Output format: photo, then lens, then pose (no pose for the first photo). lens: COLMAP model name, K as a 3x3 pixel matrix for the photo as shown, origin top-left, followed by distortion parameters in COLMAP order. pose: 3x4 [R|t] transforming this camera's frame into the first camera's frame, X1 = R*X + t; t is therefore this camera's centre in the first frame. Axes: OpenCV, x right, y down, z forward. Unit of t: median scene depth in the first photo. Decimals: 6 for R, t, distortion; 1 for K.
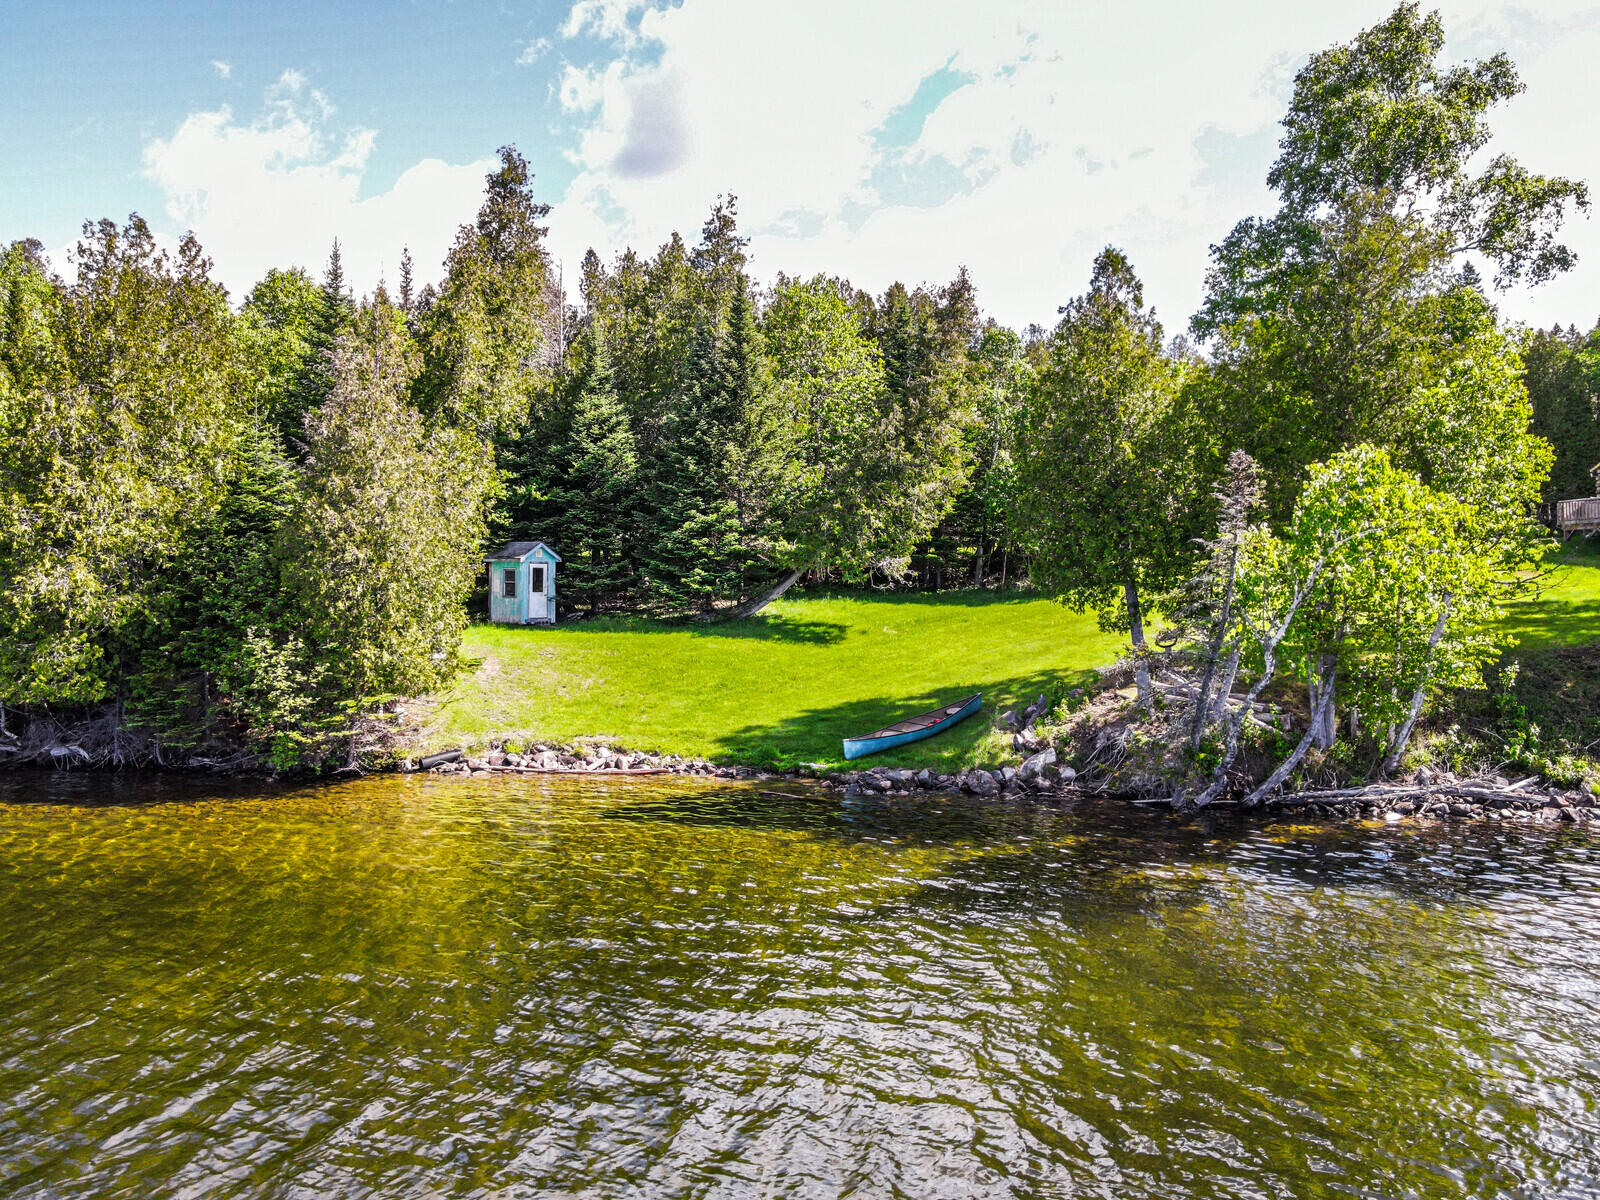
lens RADIAL K [[1115.7, 0, 800.0], [0, 1115.7, 600.0], [0, 0, 1]] dist [-0.000126, 0.000156]
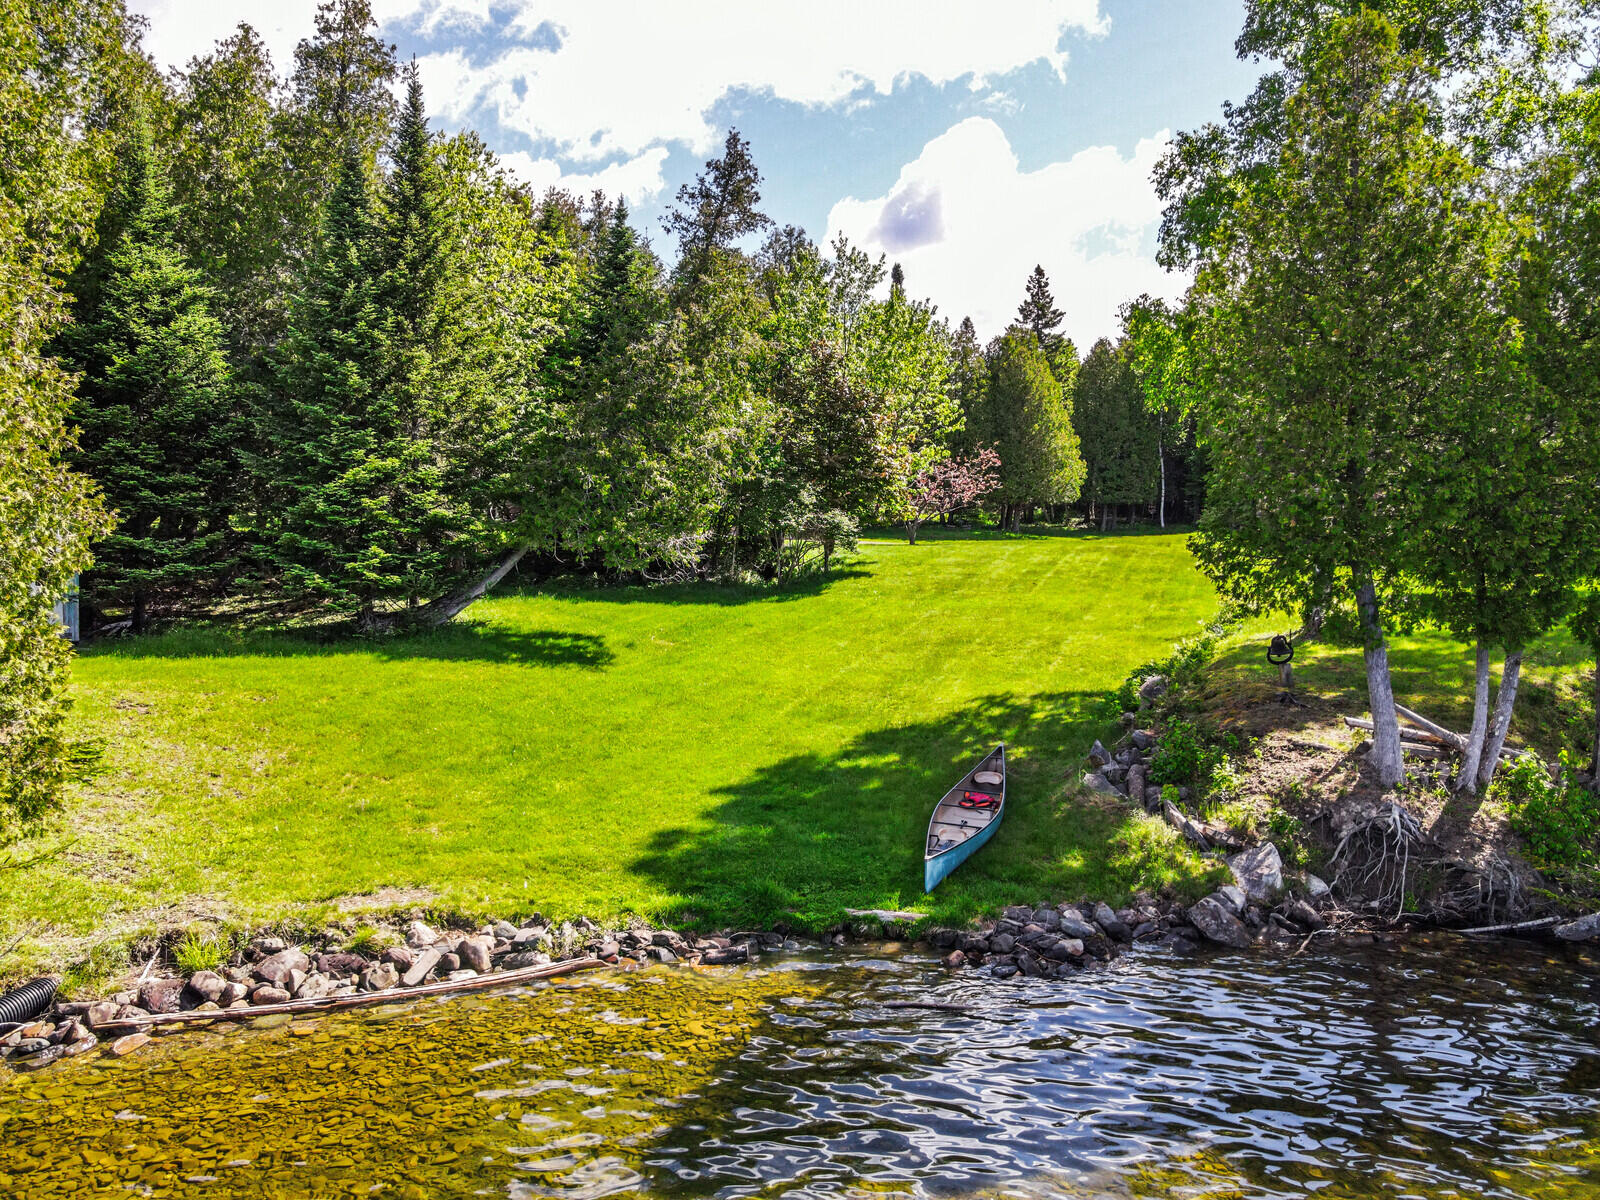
lens RADIAL K [[1184.7, 0, 799.8], [0, 1184.7, 579.0], [0, 0, 1]] dist [0.090062, -0.068422]
pose [[0.905013, 0.000054, 0.425384, -0.155918], [0.007328, 0.999850, -0.015719, 0.001284], [-0.425321, 0.017343, 0.904877, 0.313158]]
